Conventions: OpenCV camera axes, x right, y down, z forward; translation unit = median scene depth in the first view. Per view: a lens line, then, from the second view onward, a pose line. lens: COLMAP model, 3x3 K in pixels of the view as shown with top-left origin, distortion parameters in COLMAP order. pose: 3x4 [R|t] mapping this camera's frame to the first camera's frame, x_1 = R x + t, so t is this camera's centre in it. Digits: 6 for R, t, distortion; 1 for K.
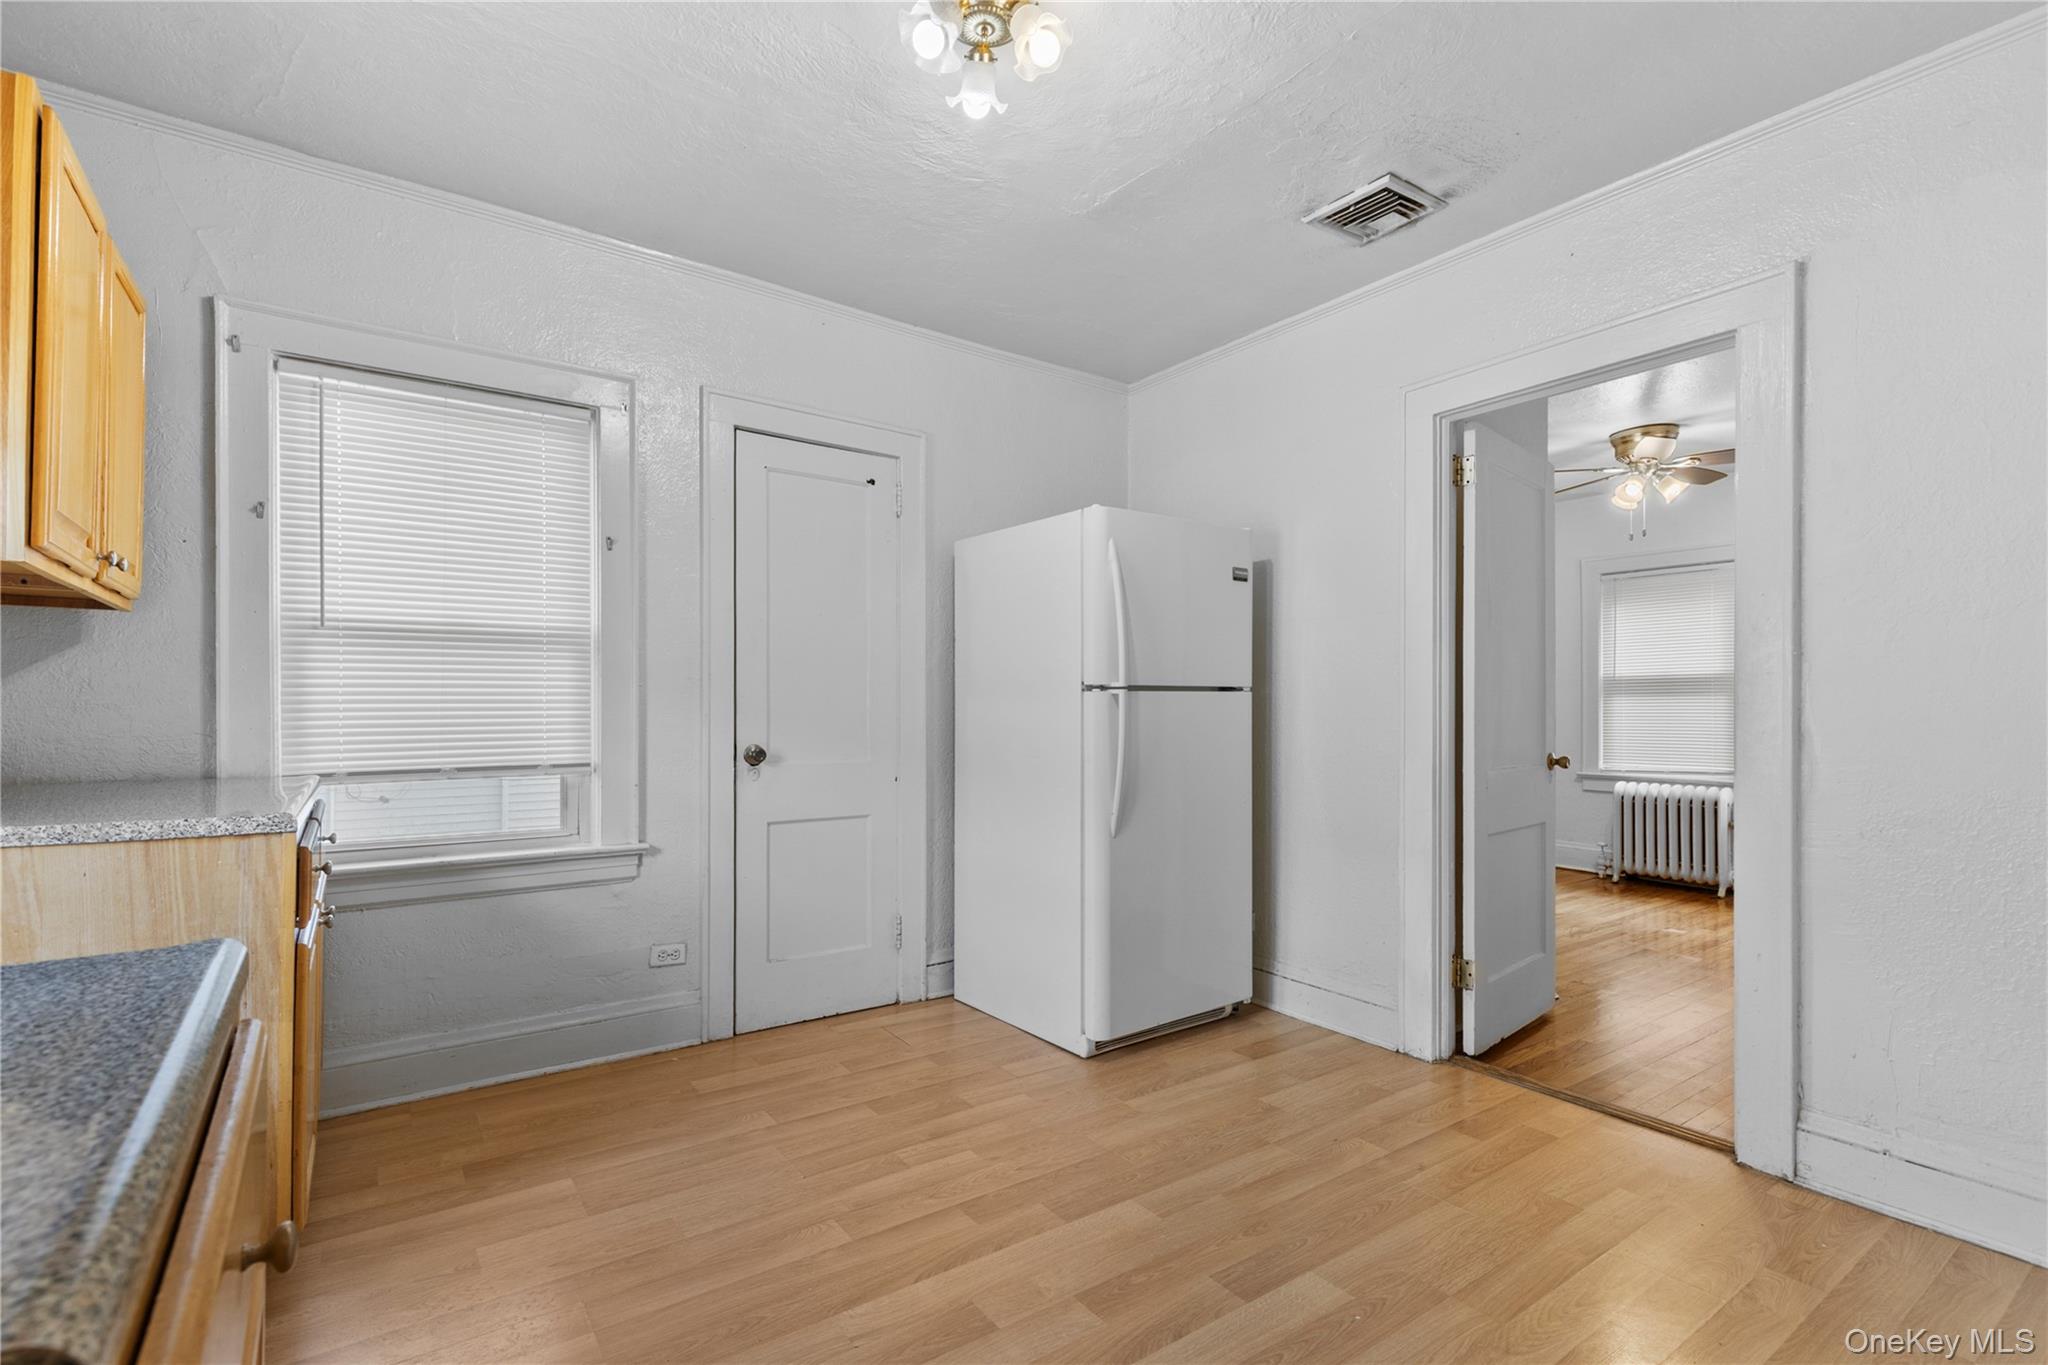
lens RADIAL K [[944.7, 0, 1018.6], [0, 944.7, 683.7], [0, 0, 1]] dist [0.002944, 0.000008]
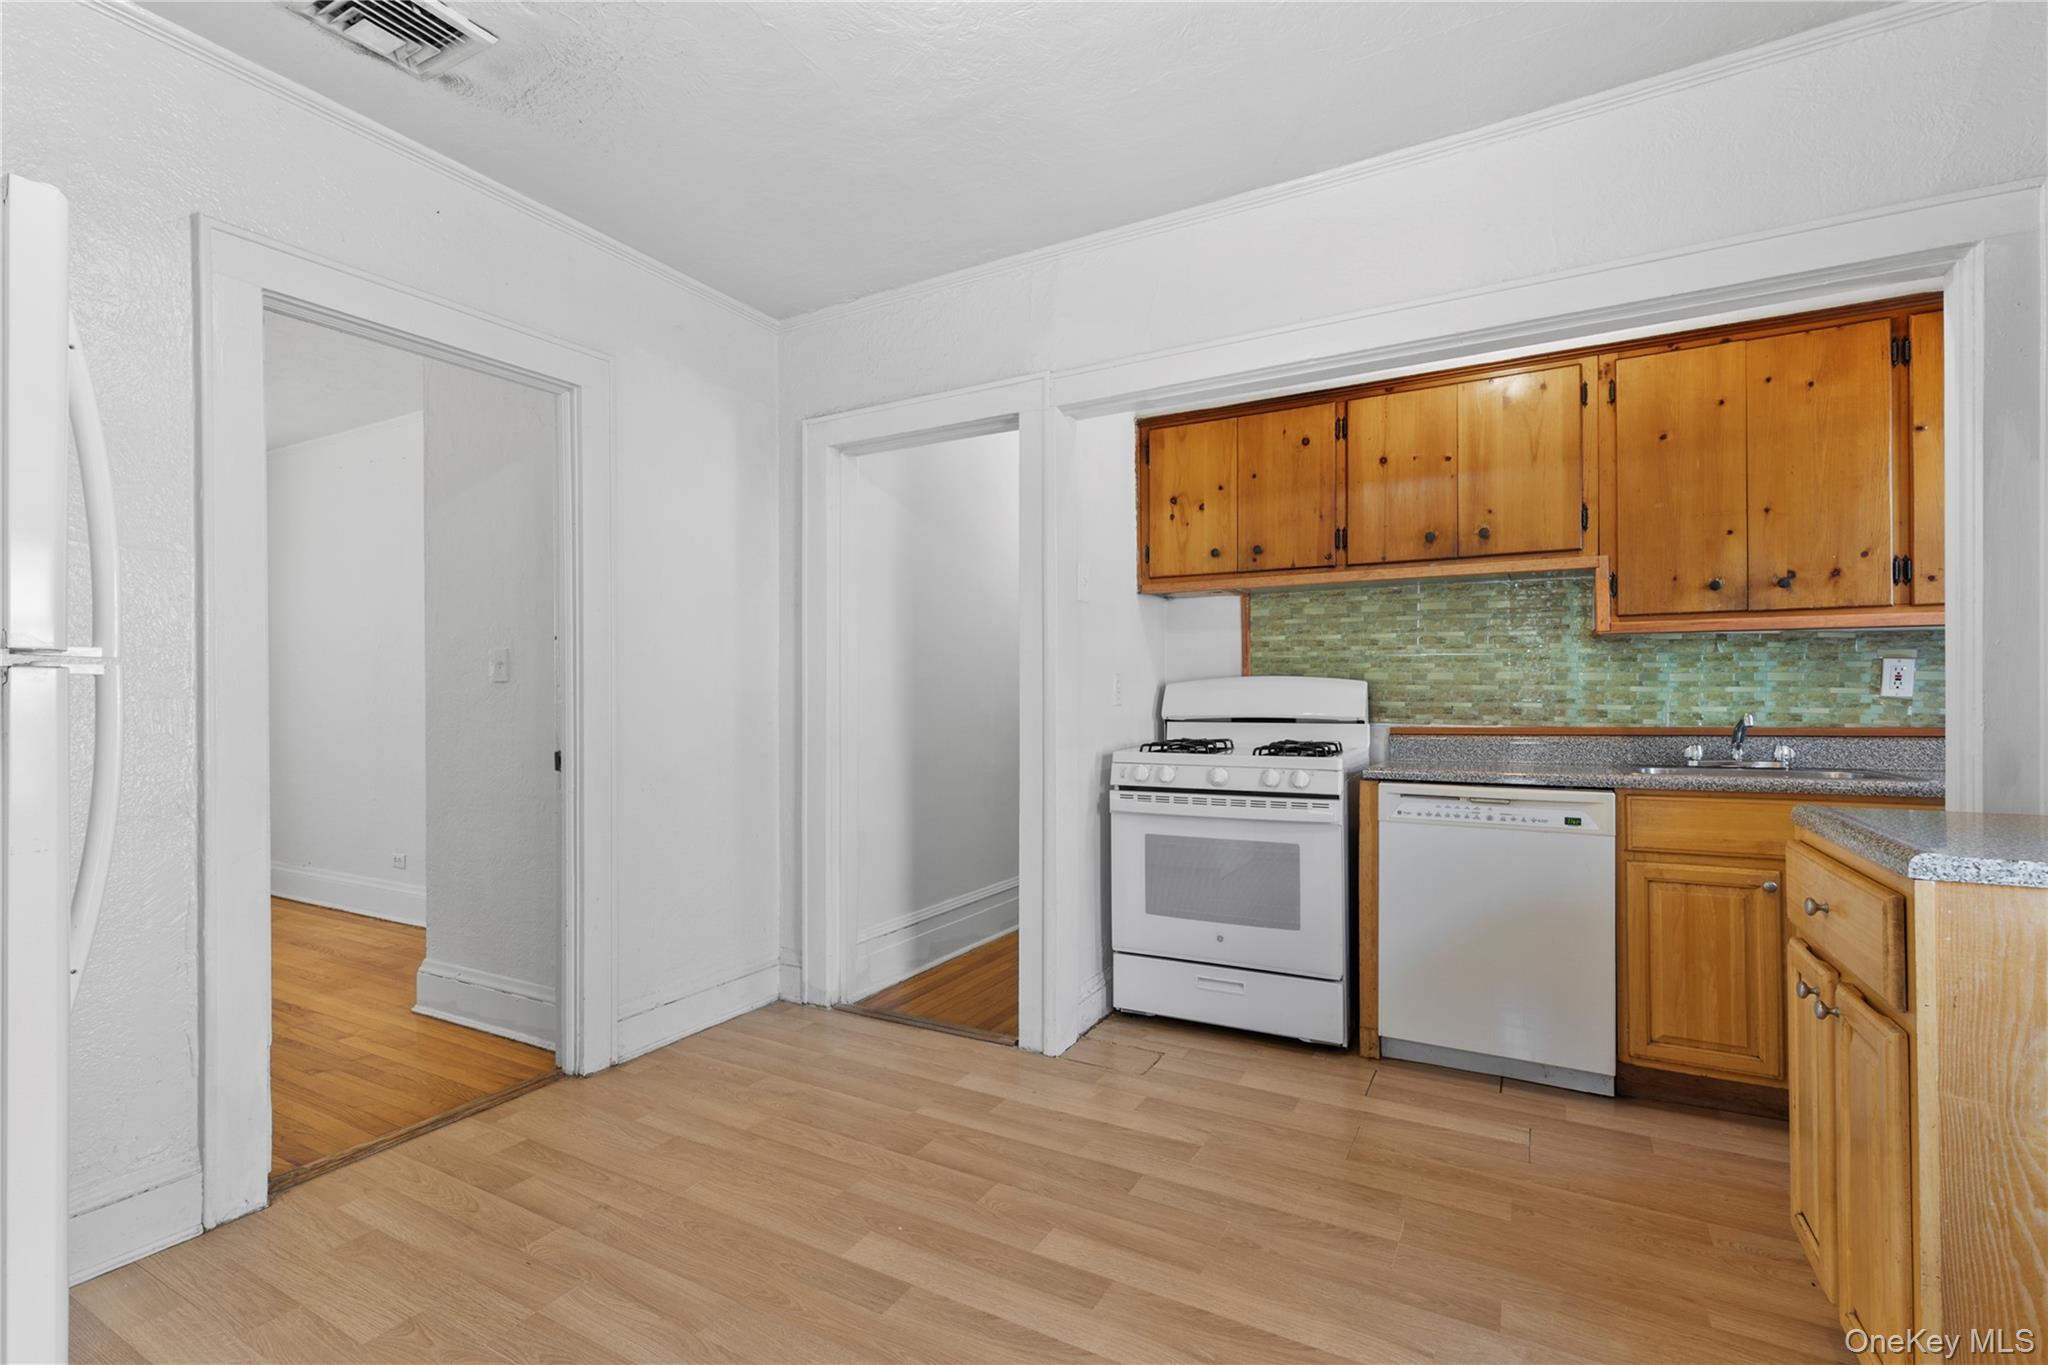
lens RADIAL K [[944.7, 0, 1018.6], [0, 944.7, 683.7], [0, 0, 1]] dist [0.002944, 0.000008]
pose [[-0.422336, 0.005321, 0.906424, -0.585863], [-0.015777, 0.999788, -0.013220, 0.023432], [-0.906302, -0.019884, -0.422162, 1.090724]]
